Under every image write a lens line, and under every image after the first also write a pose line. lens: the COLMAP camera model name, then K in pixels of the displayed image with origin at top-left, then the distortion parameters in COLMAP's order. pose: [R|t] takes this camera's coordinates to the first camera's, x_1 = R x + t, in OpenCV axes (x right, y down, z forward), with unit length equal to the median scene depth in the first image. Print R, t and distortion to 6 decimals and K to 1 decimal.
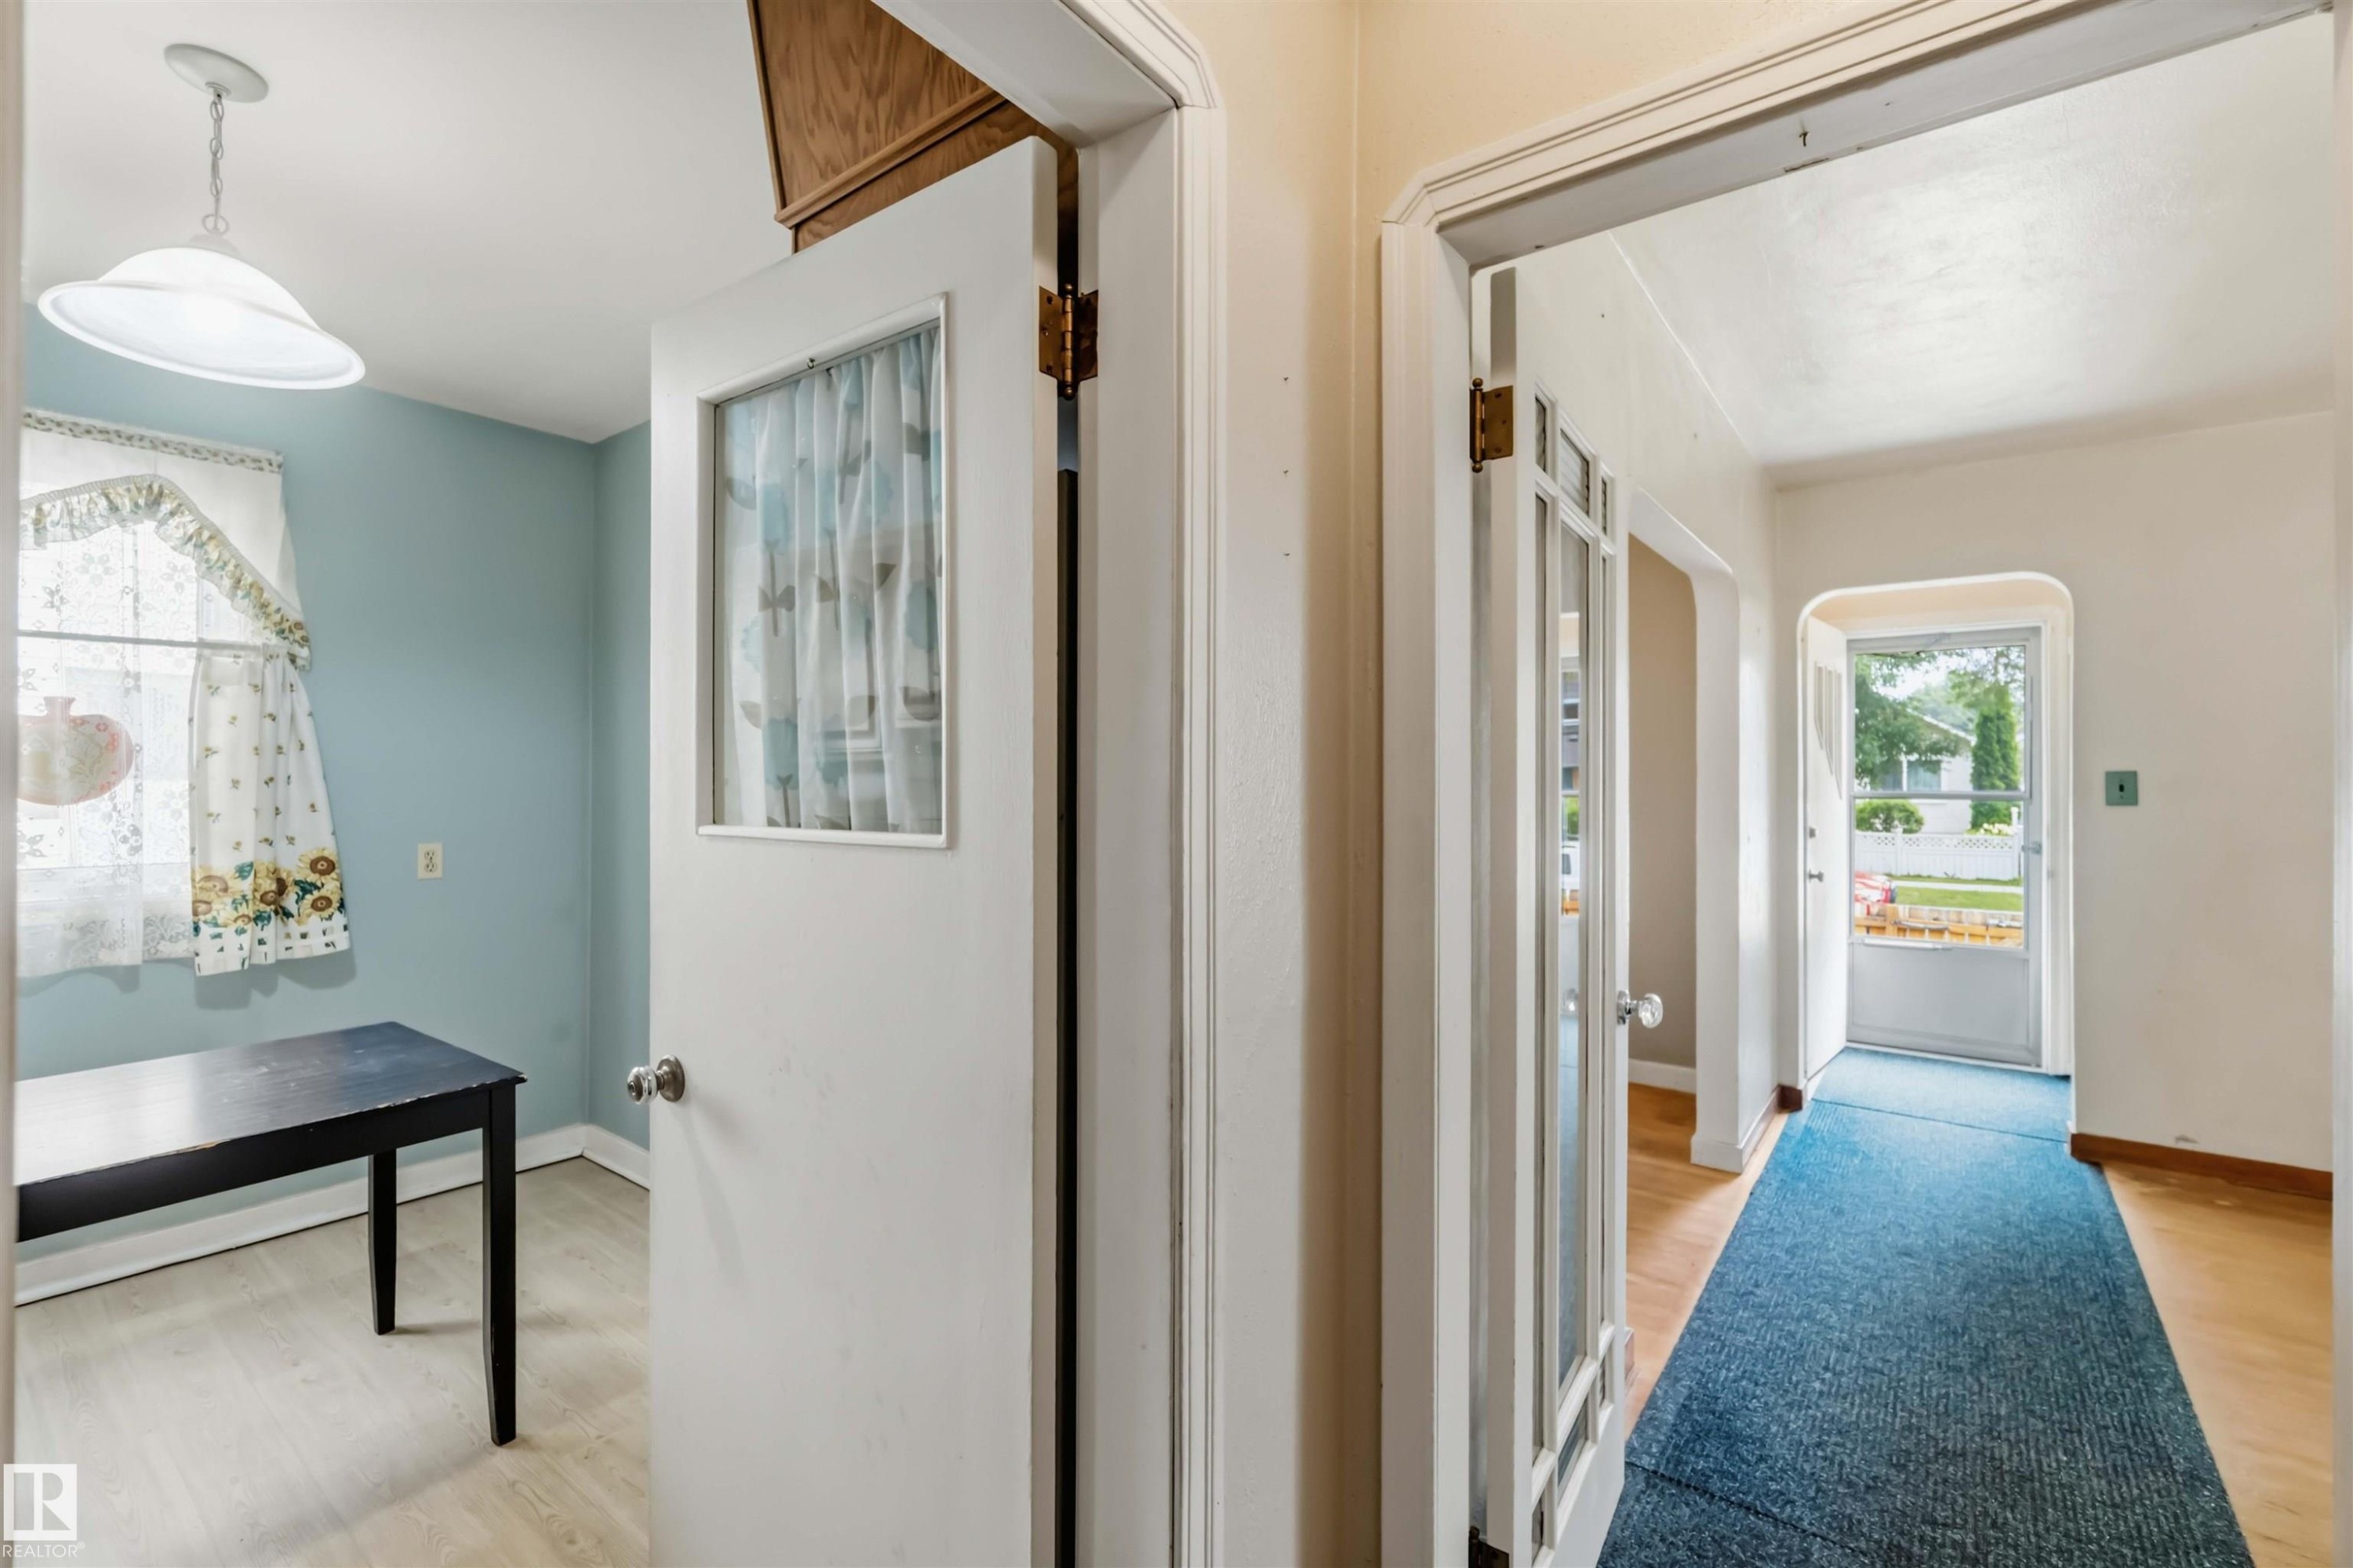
lens RADIAL K [[1019.2, 0, 1174.3], [0, 1019.2, 788.7], [0, 0, 1]] dist [-0.005502, -0.000054]
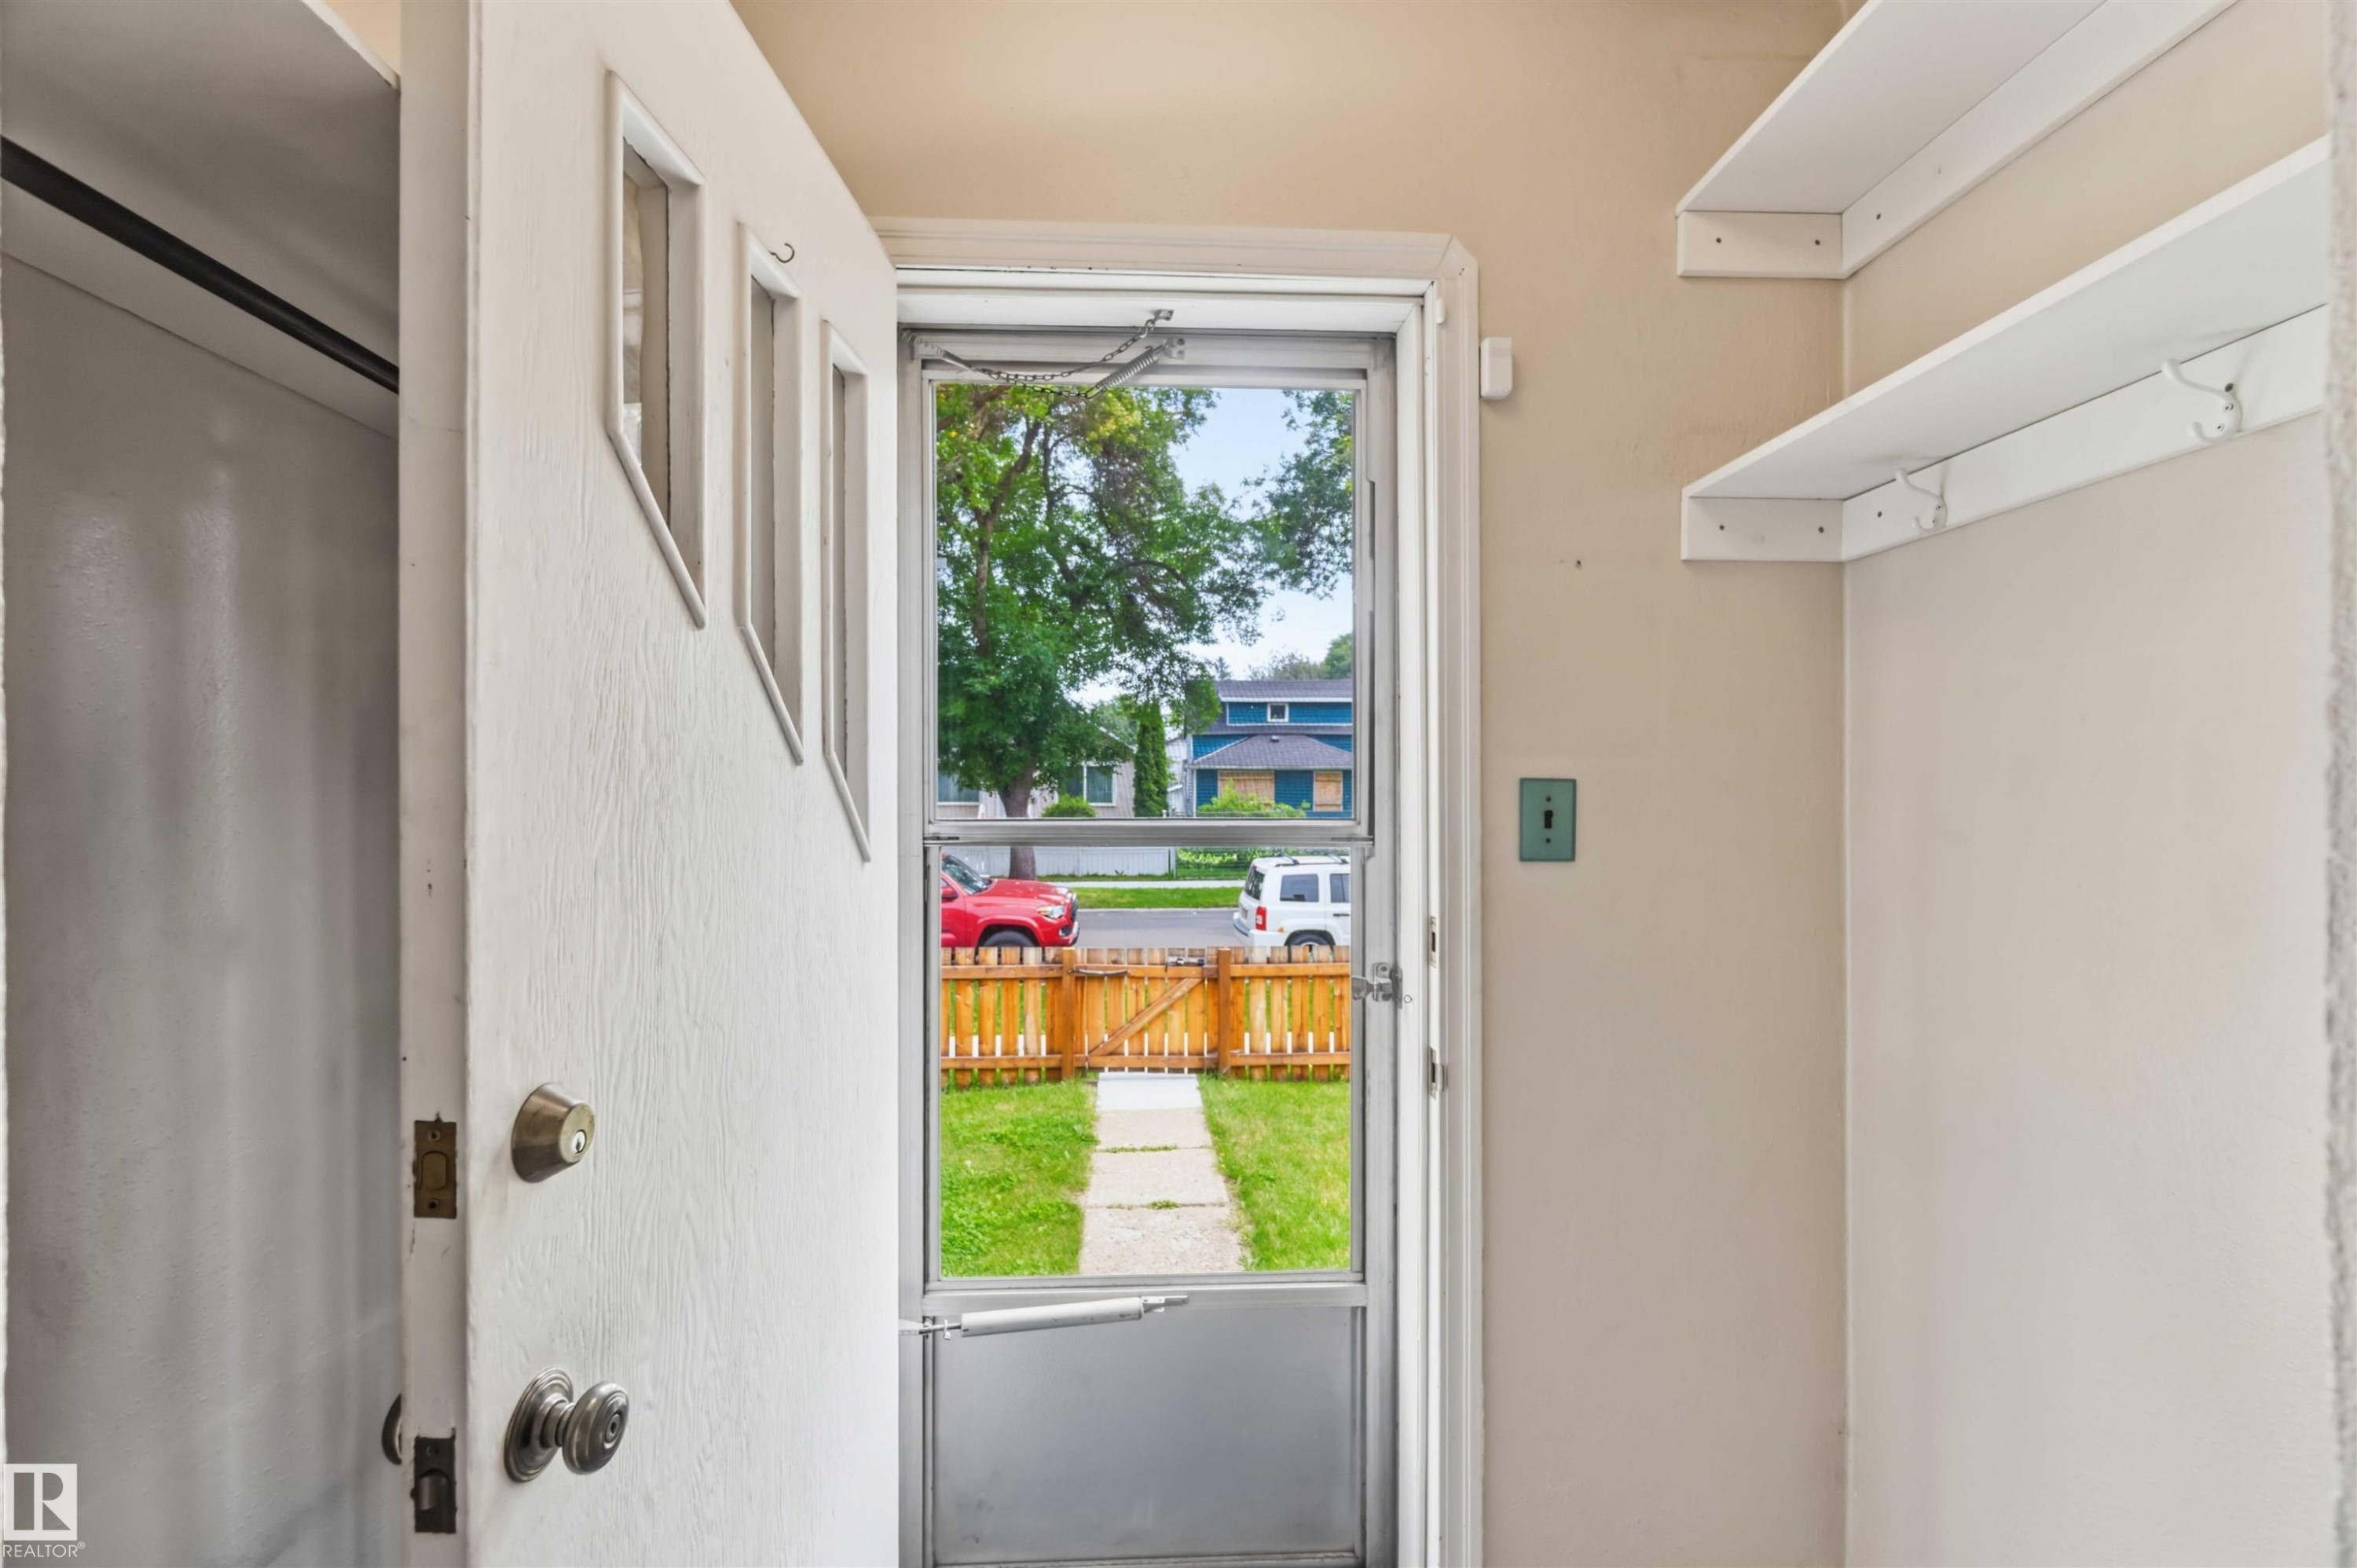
lens RADIAL K [[1020.8, 0, 1178.6], [0, 1020.8, 789.0], [0, 0, 1]] dist [-0.005502, -0.000054]
pose [[0.756277, -0.000744, 0.654252, 0.122119], [0.002233, 0.999996, -0.001443, -0.002420], [-0.654248, 0.002552, 0.756276, 0.167372]]
